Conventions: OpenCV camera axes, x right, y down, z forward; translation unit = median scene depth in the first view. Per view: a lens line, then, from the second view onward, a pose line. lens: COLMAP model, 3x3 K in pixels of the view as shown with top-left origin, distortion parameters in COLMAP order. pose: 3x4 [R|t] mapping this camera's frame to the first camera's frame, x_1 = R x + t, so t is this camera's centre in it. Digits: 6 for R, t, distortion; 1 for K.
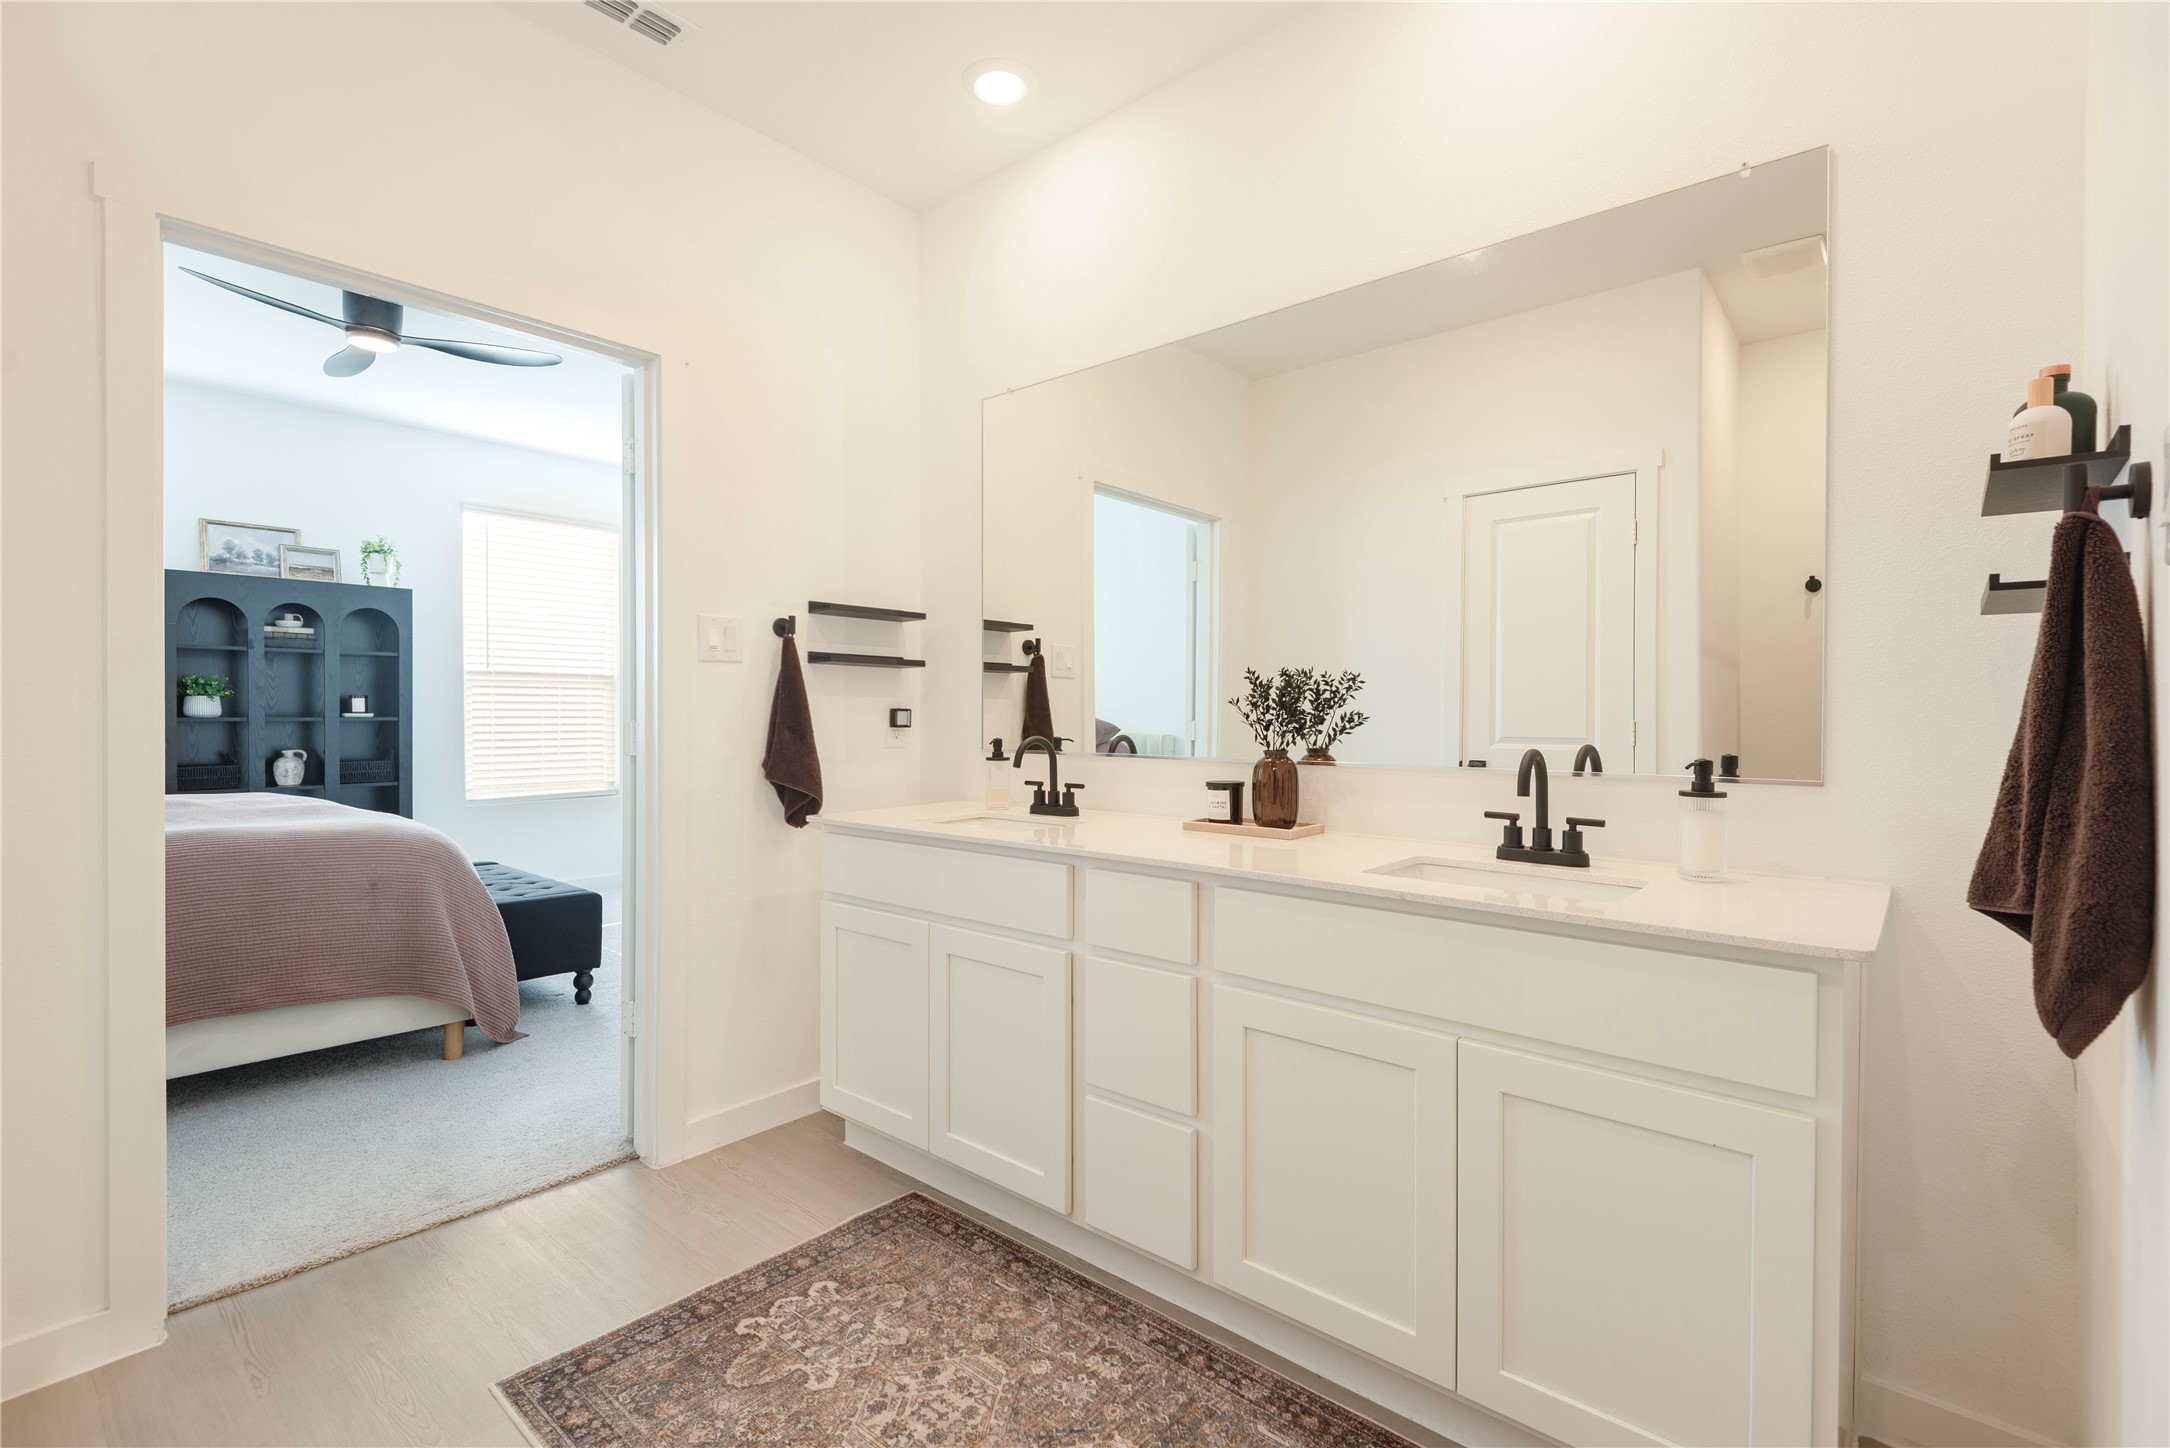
lens RADIAL K [[968.9, 0, 1105.8], [0, 968.9, 719.2], [0, 0, 1]] dist [0.021079, -0.012213]
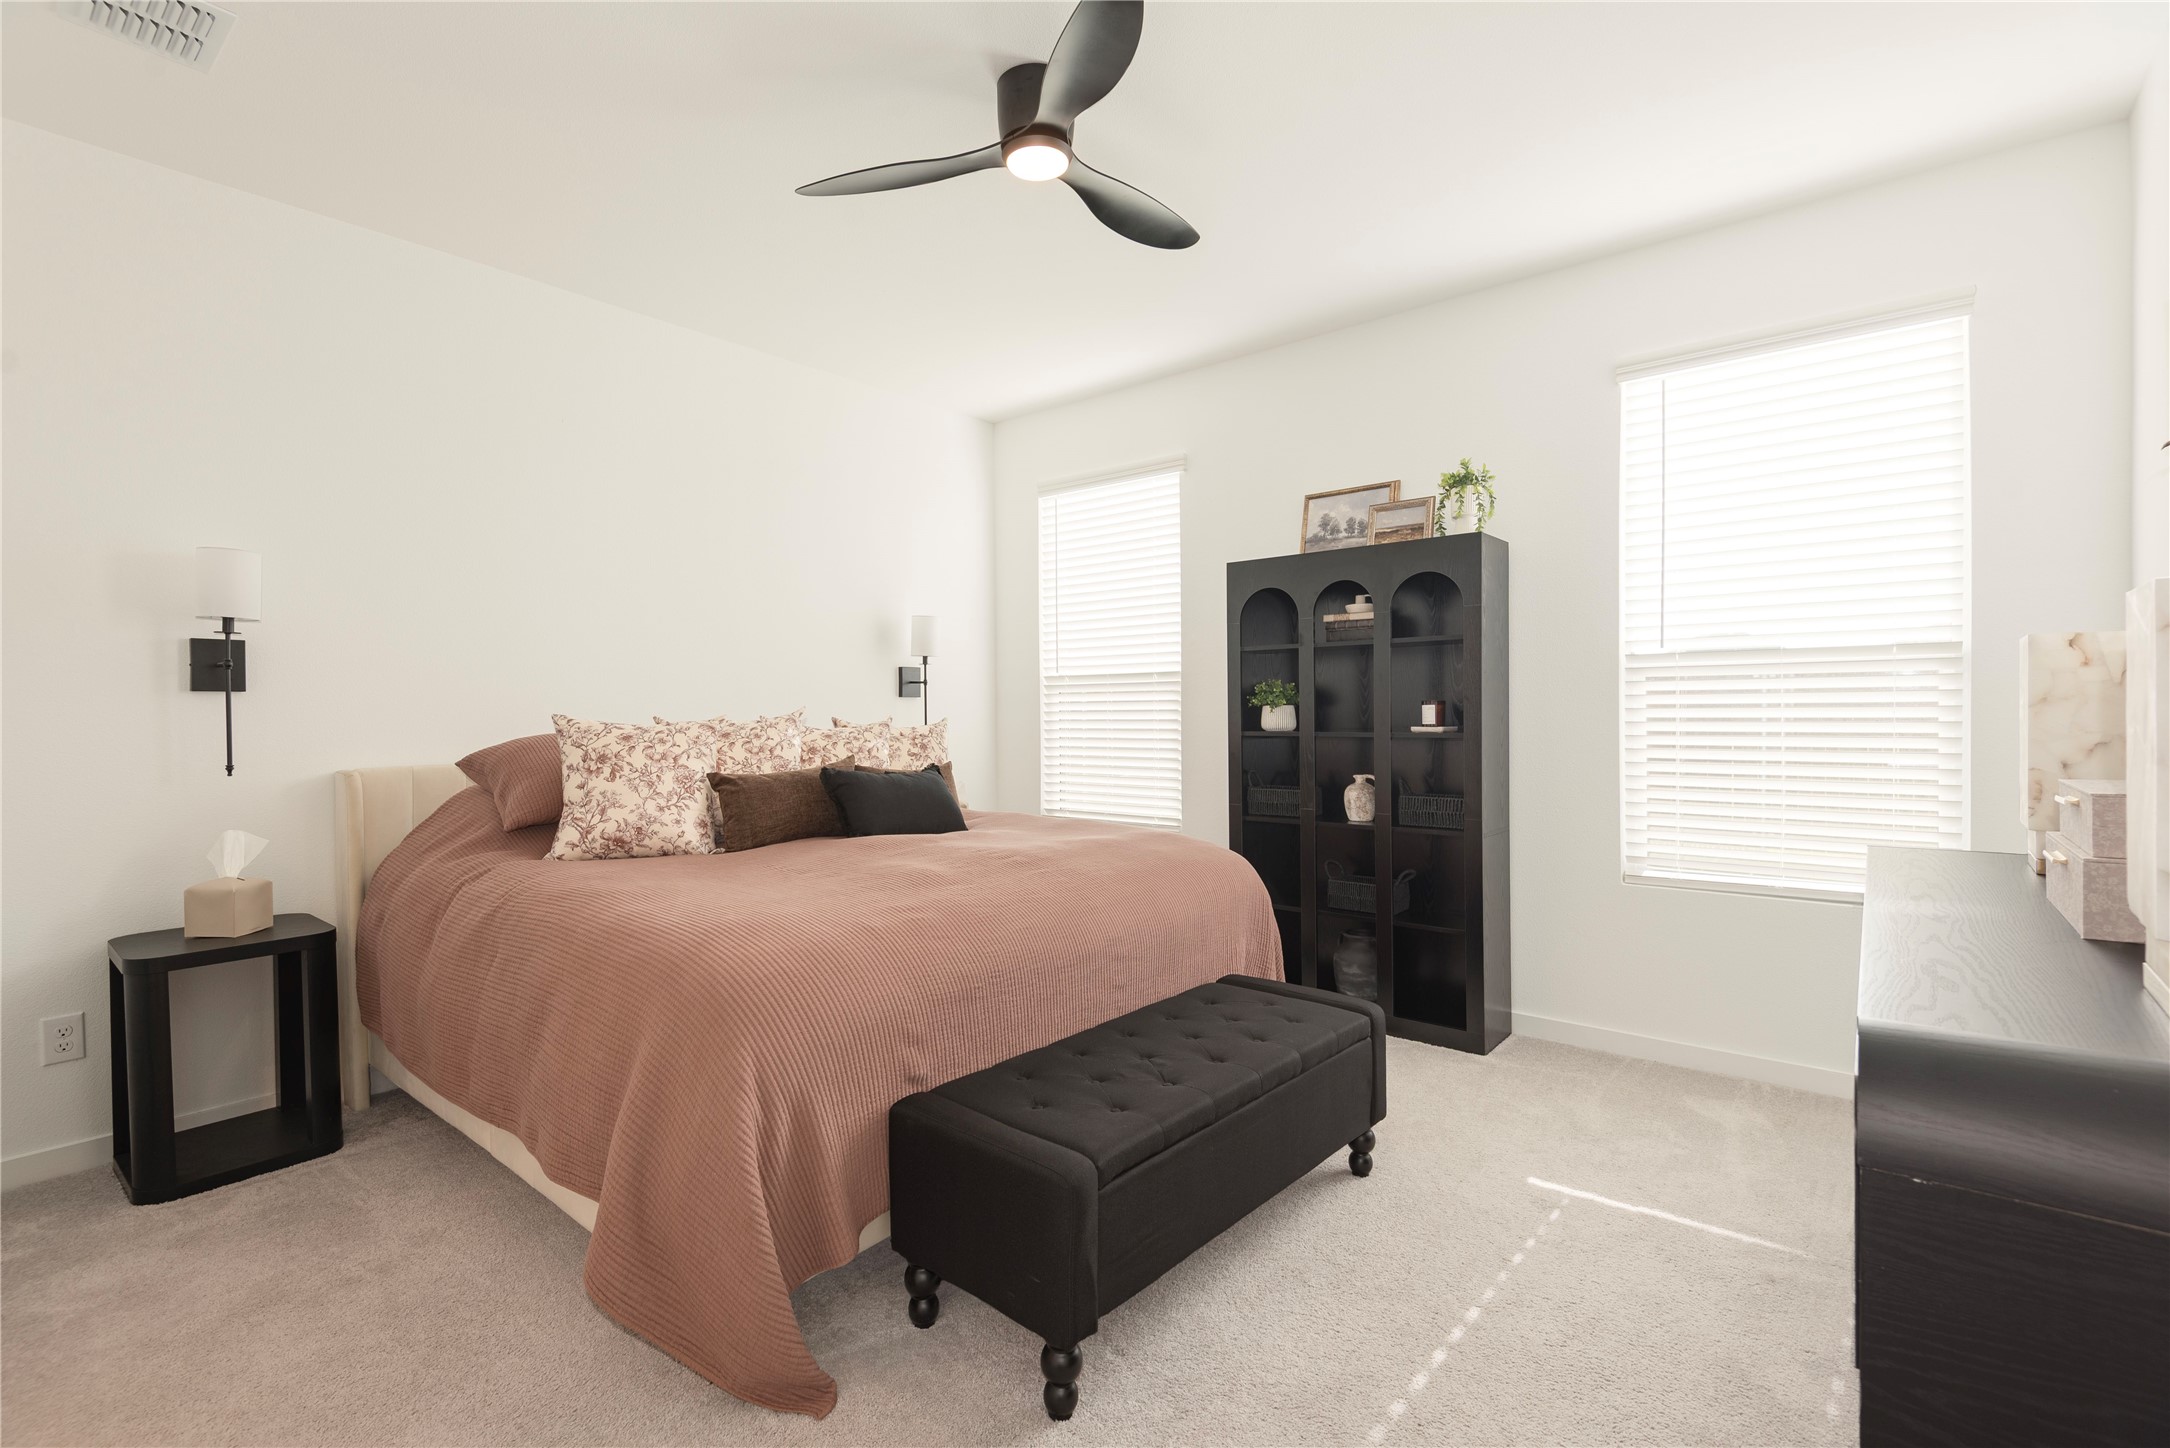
lens RADIAL K [[968.9, 0, 1082.9], [0, 968.9, 725.1], [0, 0, 1]] dist [0.021079, -0.012213]
pose [[0.003886, 0.010481, -0.999938, -0.083619], [0.000509, 0.999945, 0.010483, -0.015009], [0.999992, -0.000549, 0.003880, 0.777403]]
